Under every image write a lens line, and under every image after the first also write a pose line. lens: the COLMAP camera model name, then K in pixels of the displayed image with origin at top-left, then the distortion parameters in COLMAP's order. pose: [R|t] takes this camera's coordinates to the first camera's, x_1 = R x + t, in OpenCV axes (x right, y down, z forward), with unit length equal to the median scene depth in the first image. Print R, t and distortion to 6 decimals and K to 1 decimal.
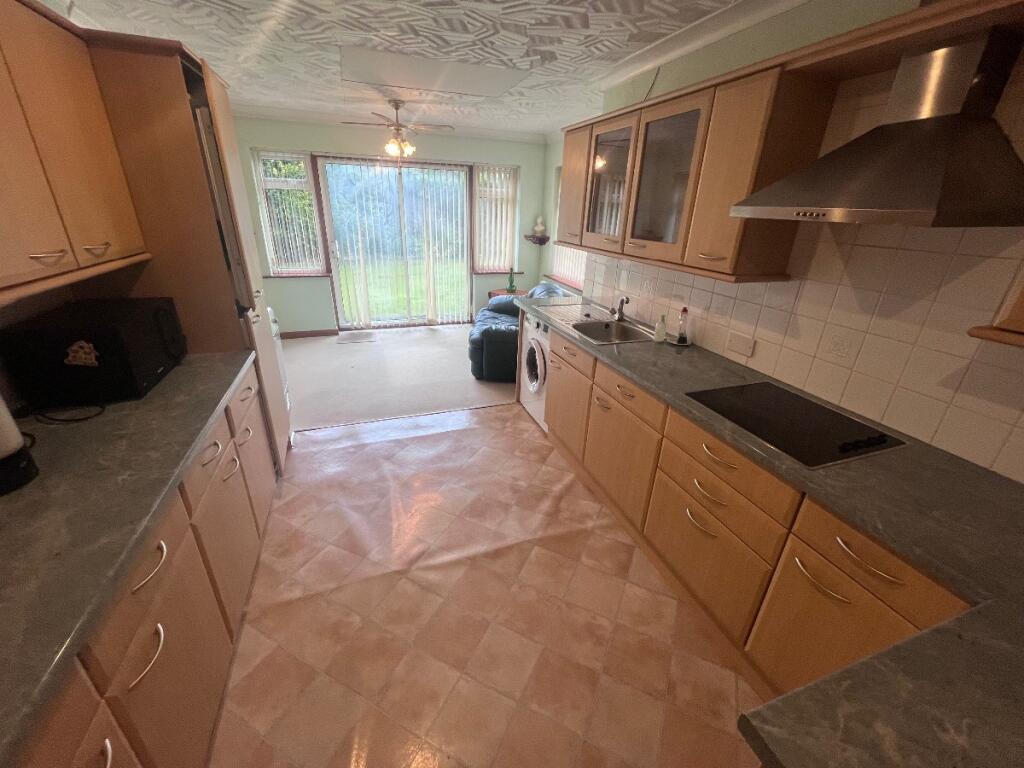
lens RADIAL K [[412.8, 0, 510.2], [0, 412.8, 382.0], [0, 0, 1]] dist [-0.003533, 0.000147]
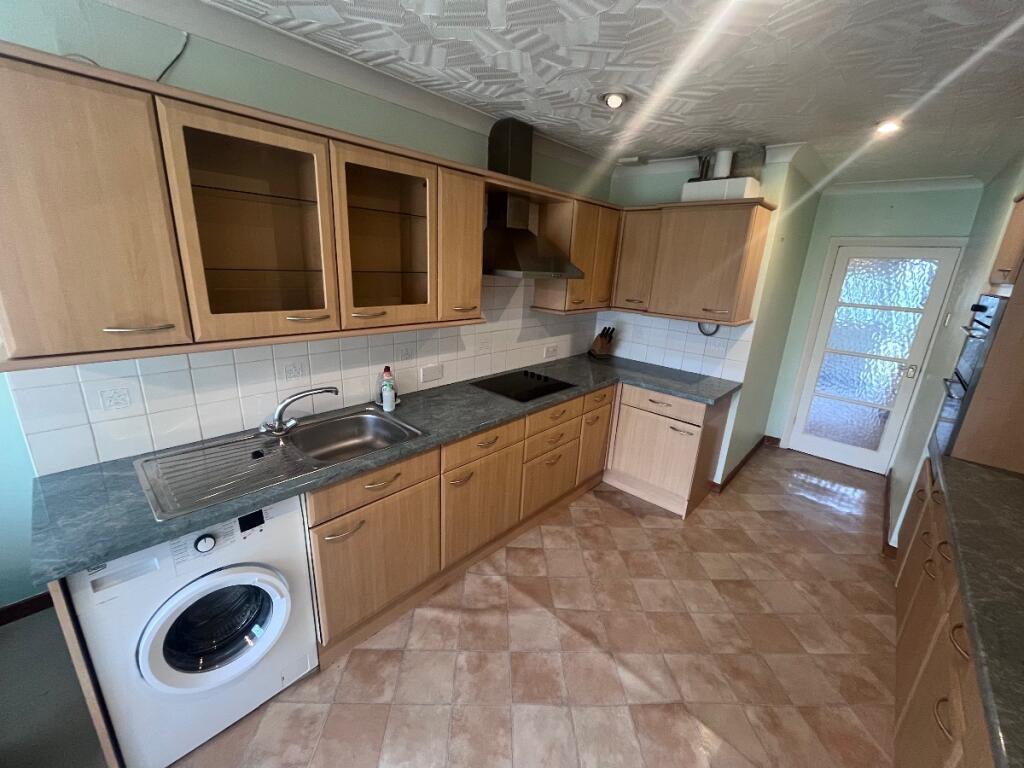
lens RADIAL K [[411.2, 0, 512.1], [0, 411.2, 381.3], [0, 0, 1]] dist [-0.003648, -0.000132]
pose [[-0.464957, -0.301767, 0.832317, -0.575174], [0.288704, 0.837047, 0.464760, -0.574000], [-0.836938, 0.456387, -0.302070, 1.193786]]
